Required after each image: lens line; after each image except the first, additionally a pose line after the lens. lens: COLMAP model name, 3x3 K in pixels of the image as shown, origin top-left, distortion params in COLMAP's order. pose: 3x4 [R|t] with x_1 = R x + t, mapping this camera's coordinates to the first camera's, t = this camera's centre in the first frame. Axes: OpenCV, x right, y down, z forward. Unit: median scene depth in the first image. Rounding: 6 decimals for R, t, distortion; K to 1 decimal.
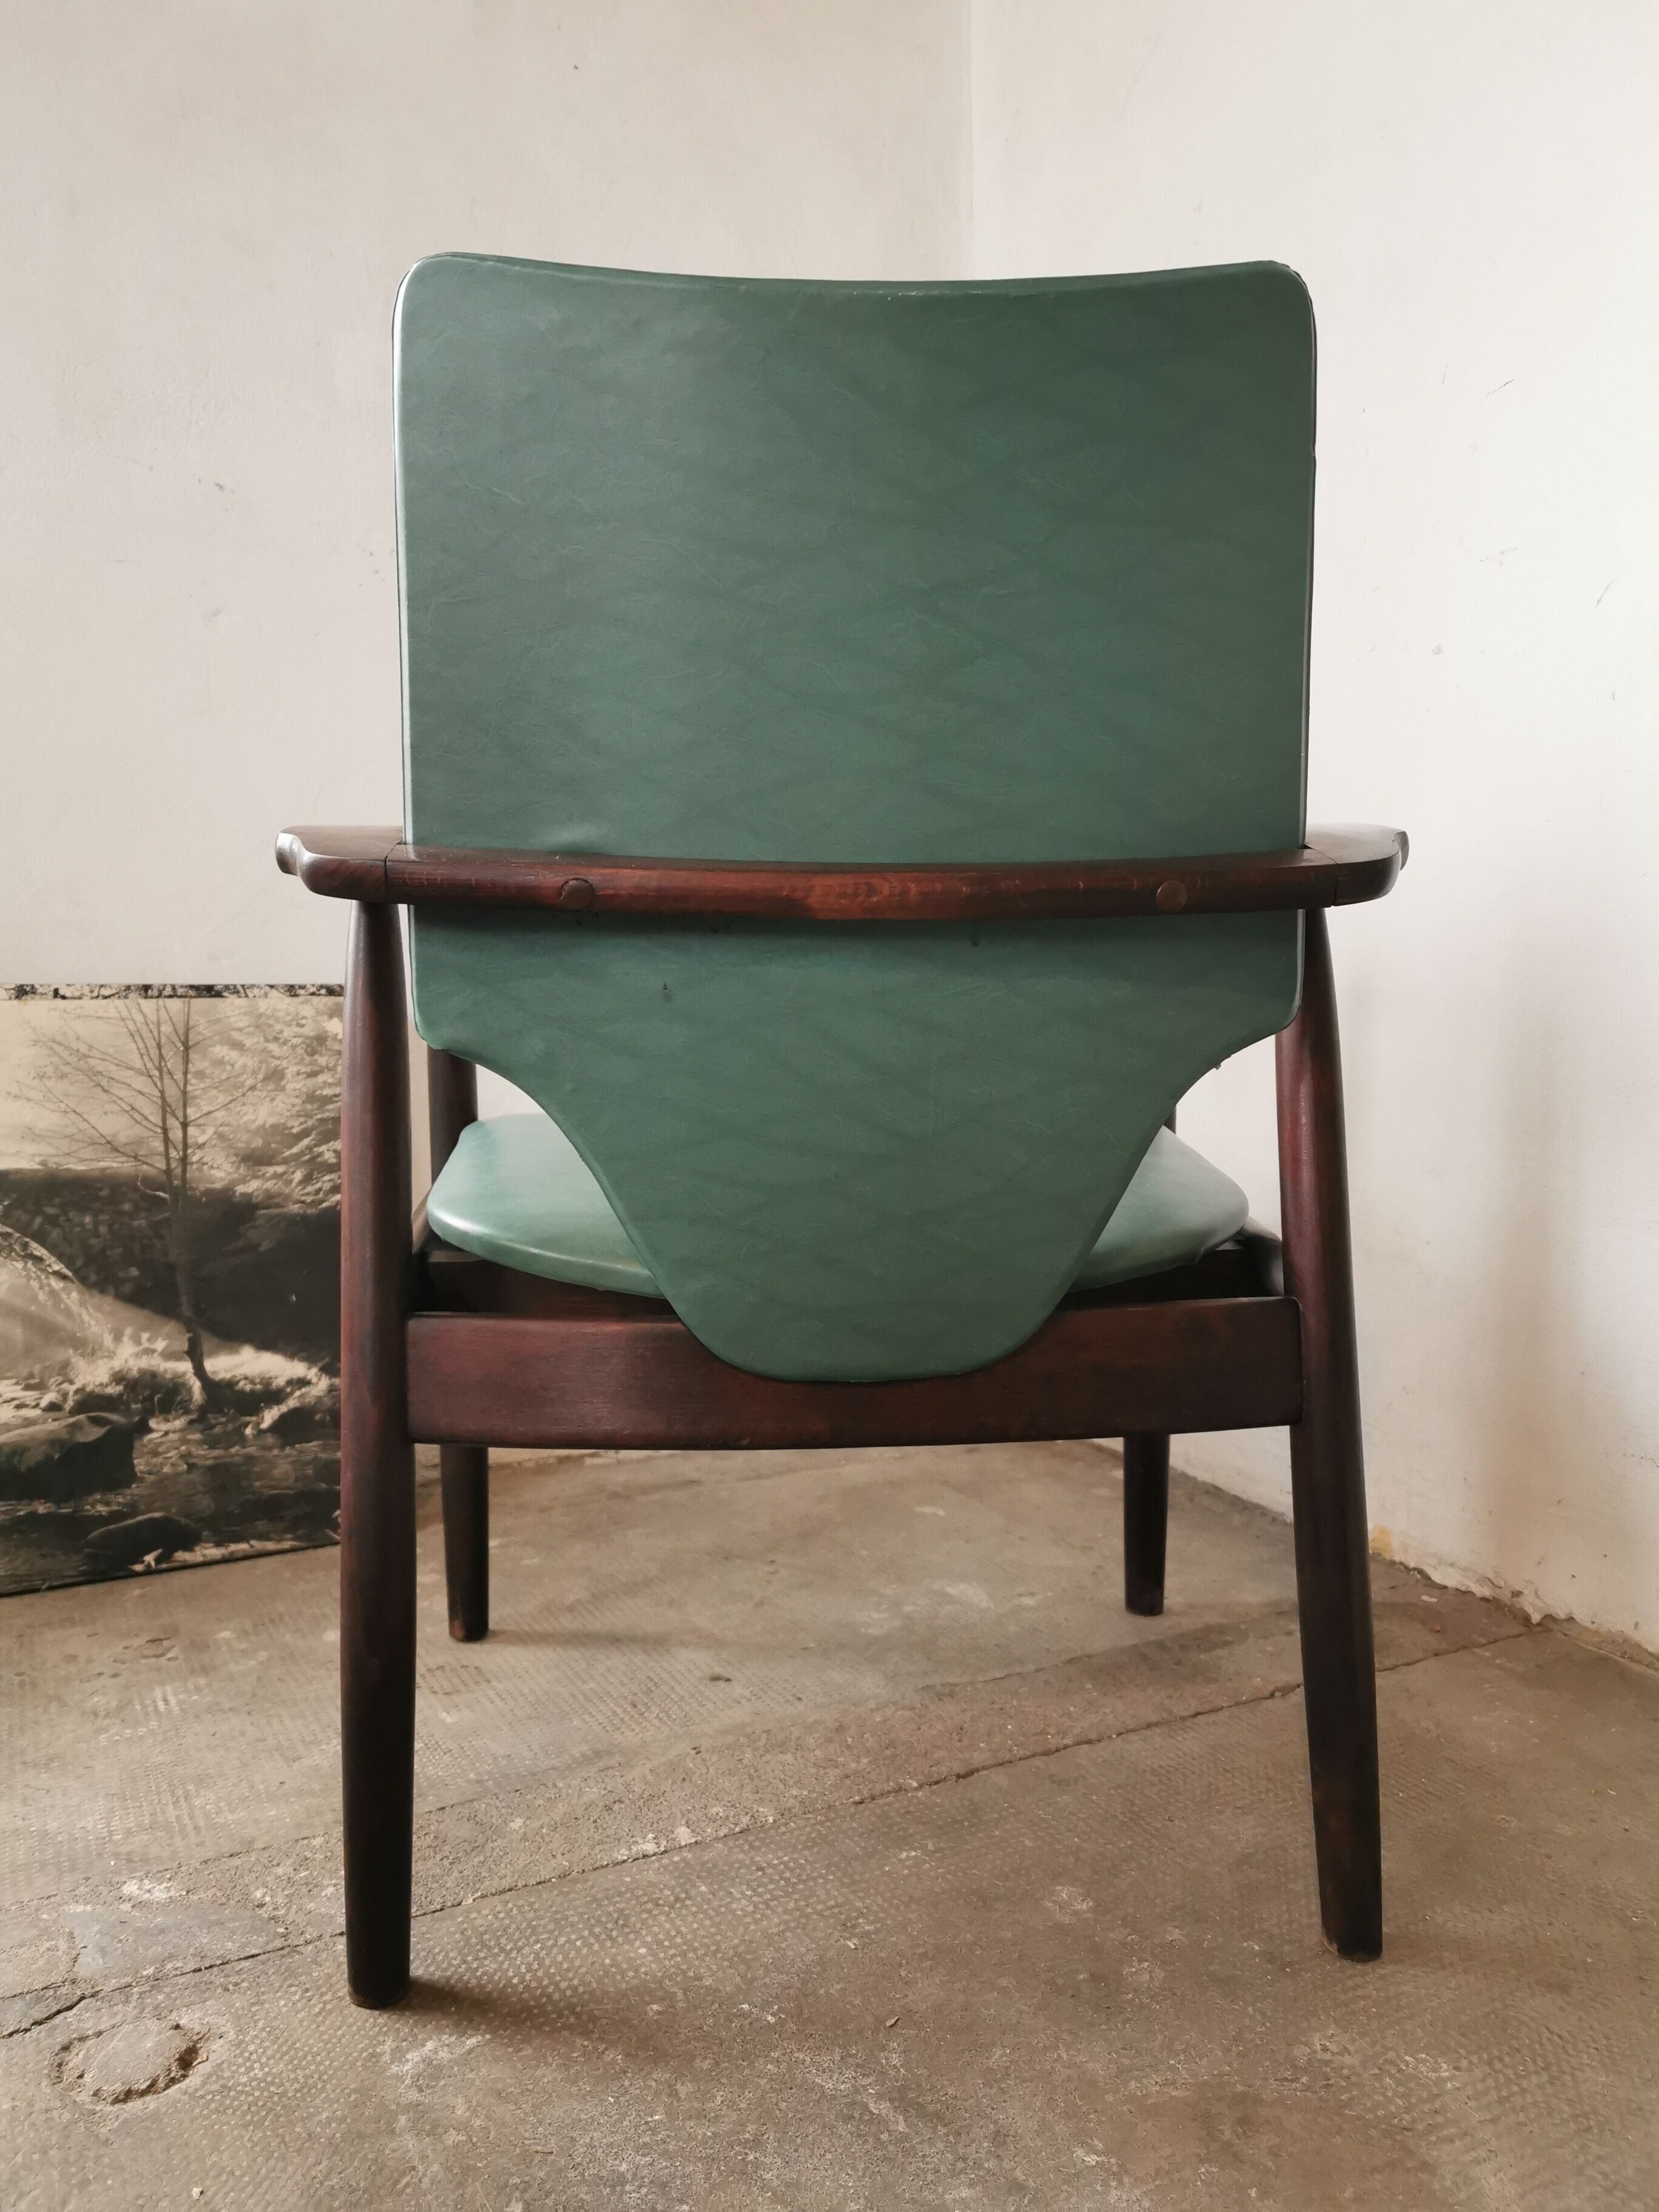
lens RADIAL K [[1714.2, 0, 818.3], [0, 1714.2, 1096.1], [0, 0, 1]] dist [0.069156, -0.100610]
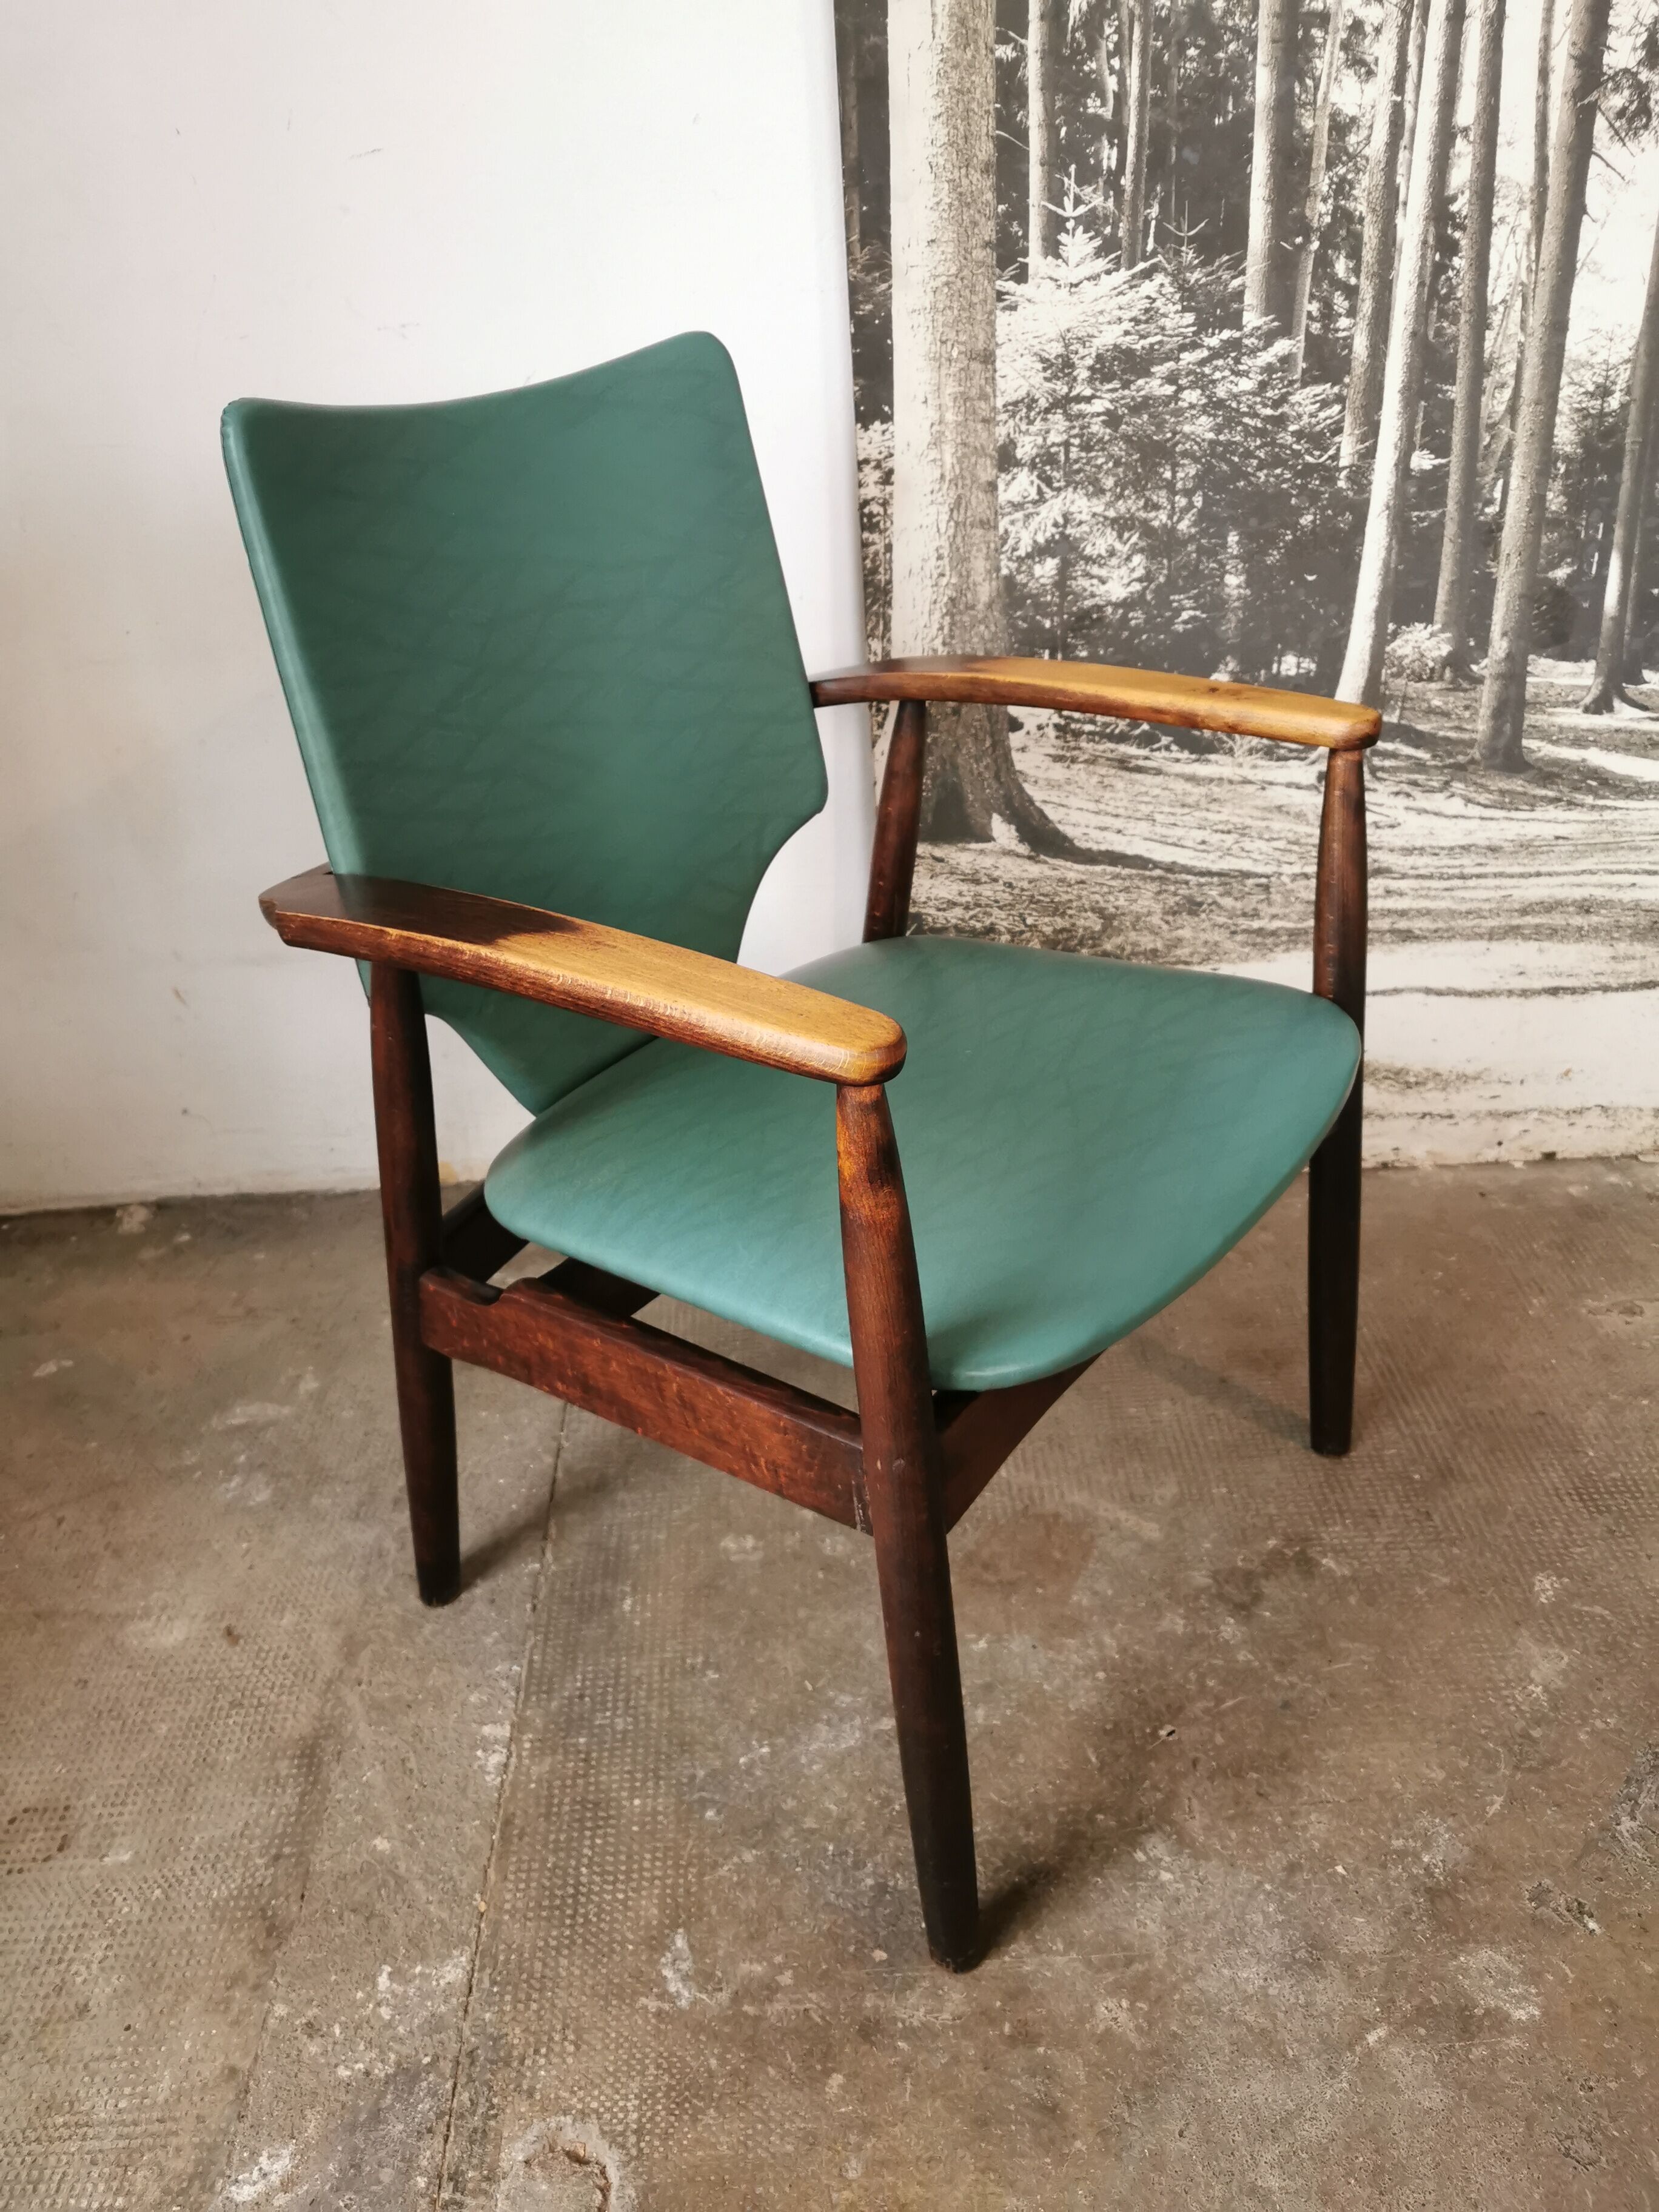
lens RADIAL K [[1714.2, 0, 832.9], [0, 1714.2, 1071.3], [0, 0, 1]] dist [0.069156, -0.100610]
pose [[0.428442, -0.448529, 0.784384, -0.471992], [0.118473, 0.888487, 0.443346, -0.307774], [-0.895769, -0.097020, 0.433803, 0.232150]]
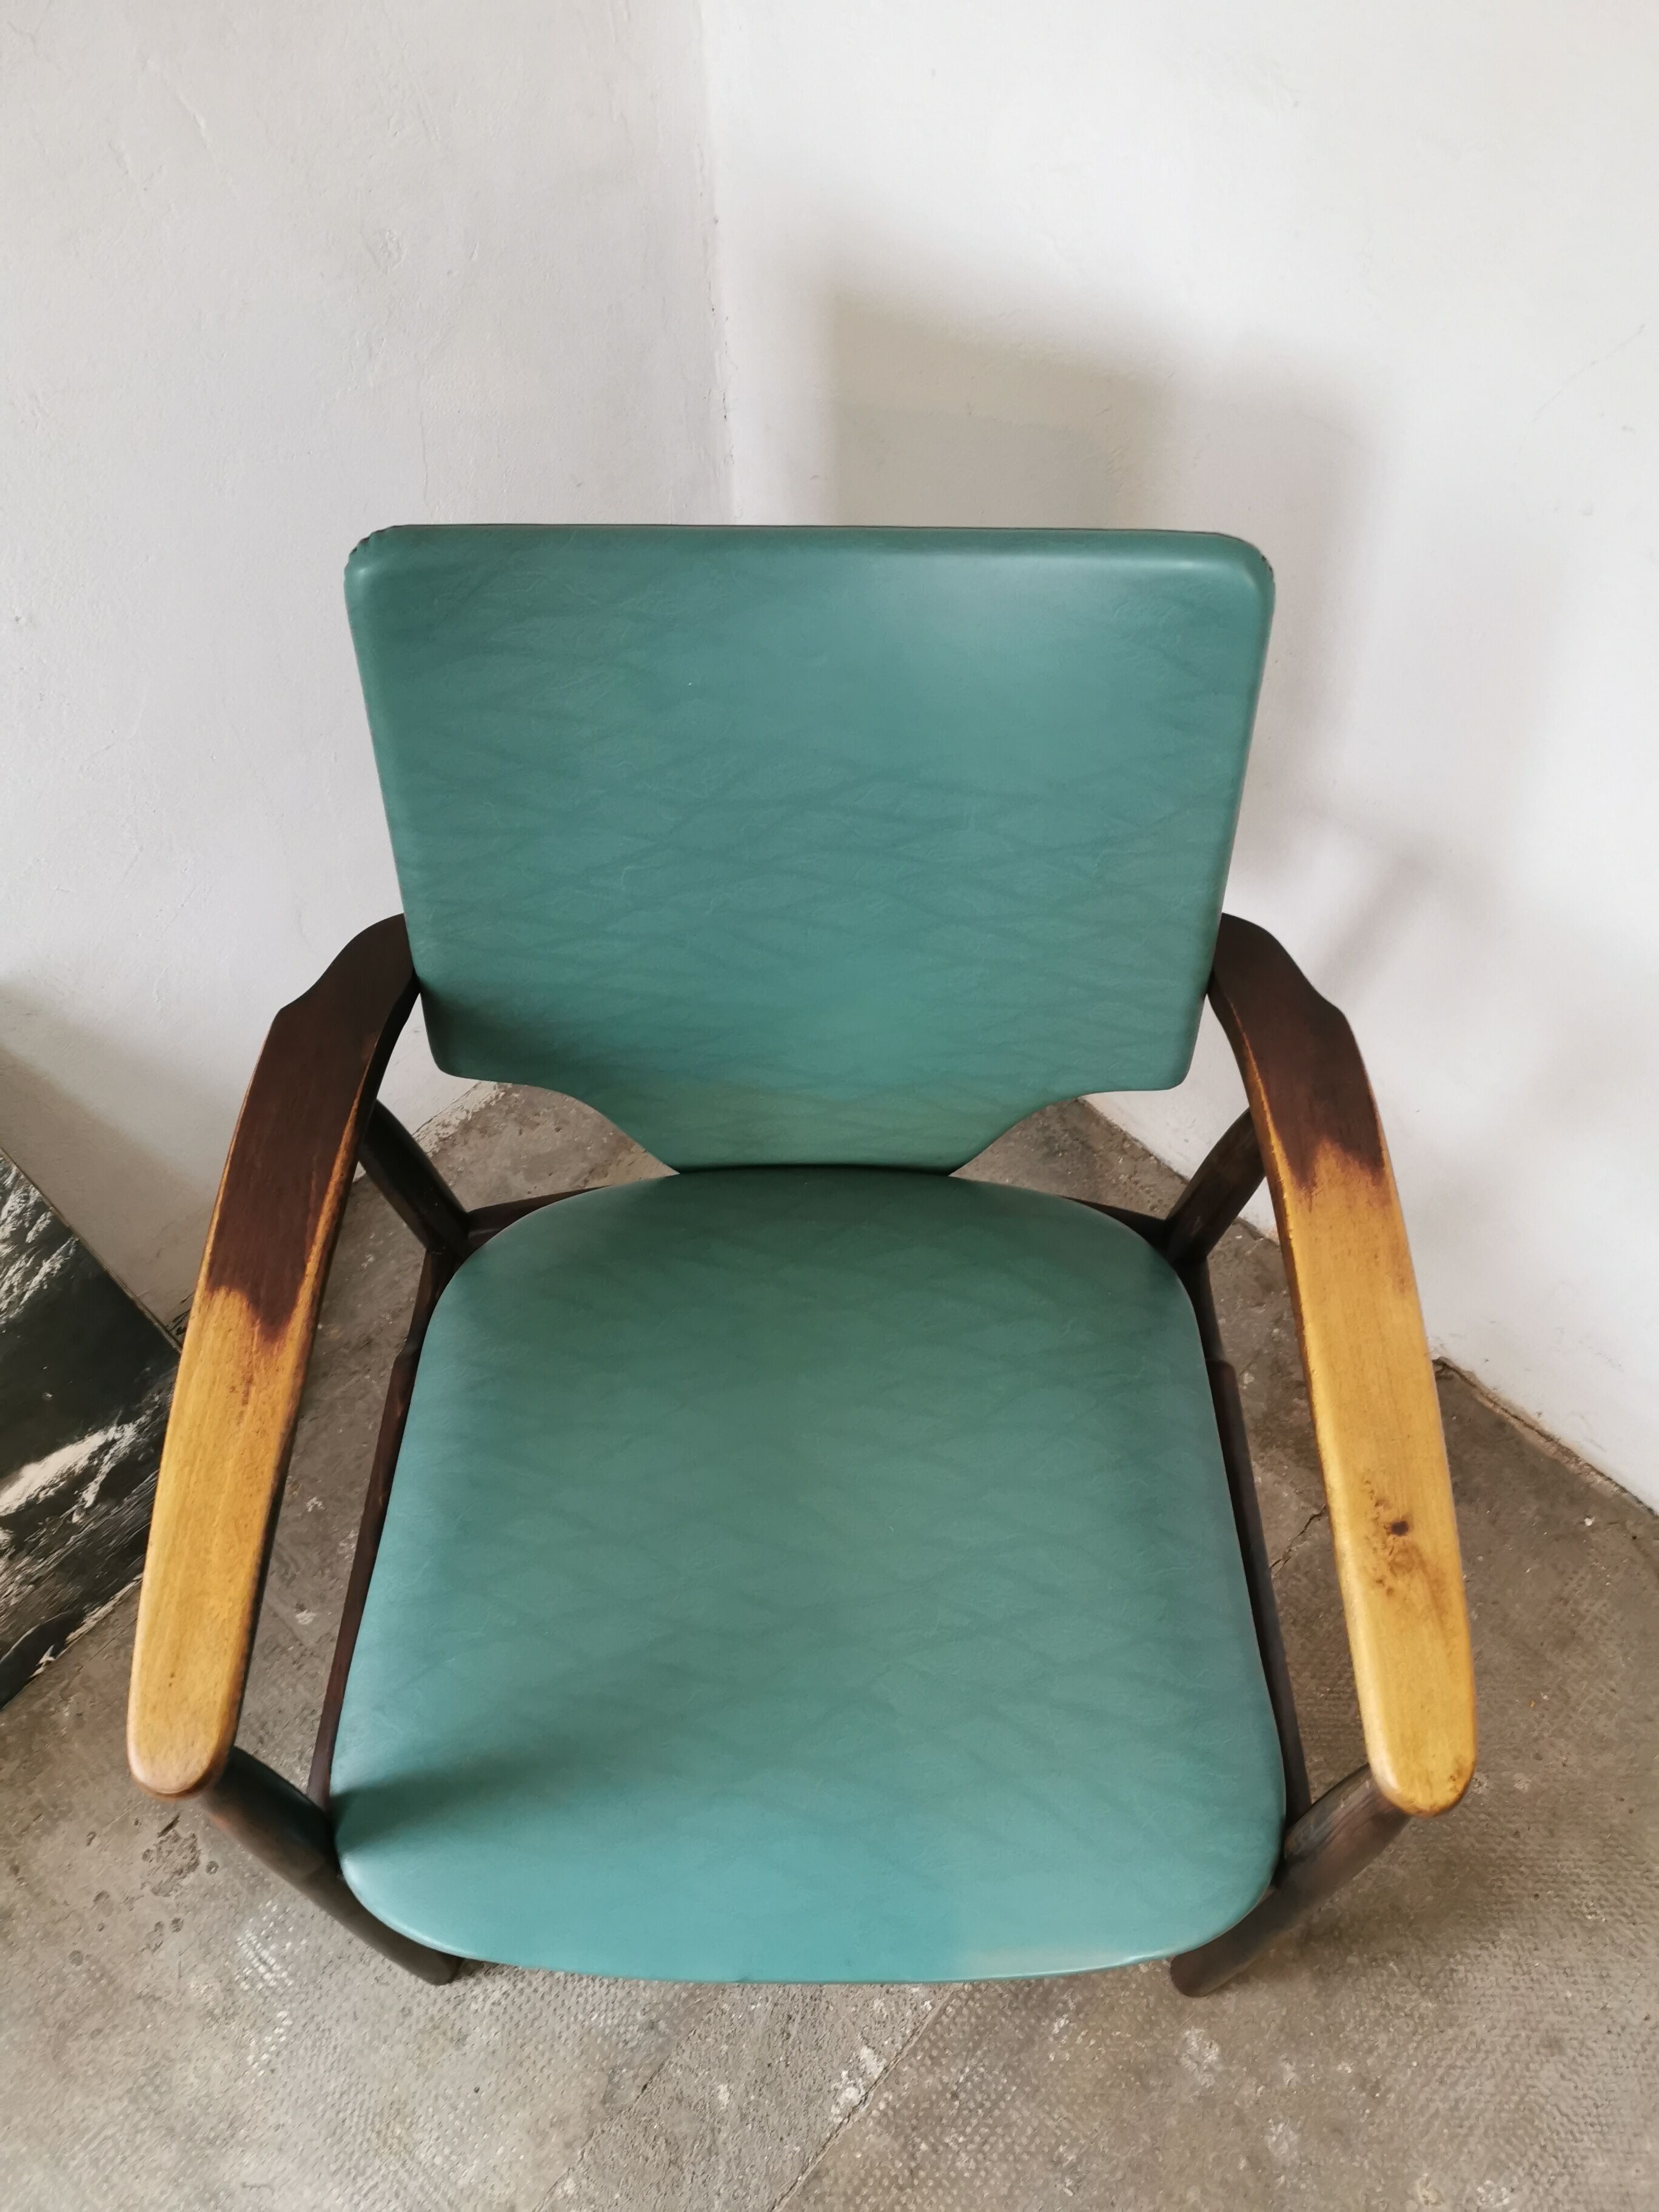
lens RADIAL K [[1714.2, 0, 816.4], [0, 1714.2, 1116.7], [0, 0, 1]] dist [0.069156, -0.100610]
pose [[0.938088, -0.298360, 0.175988, -0.087394], [0.024373, 0.563646, 0.825657, -0.617253], [-0.345538, -0.770250, 0.536021, 0.598963]]
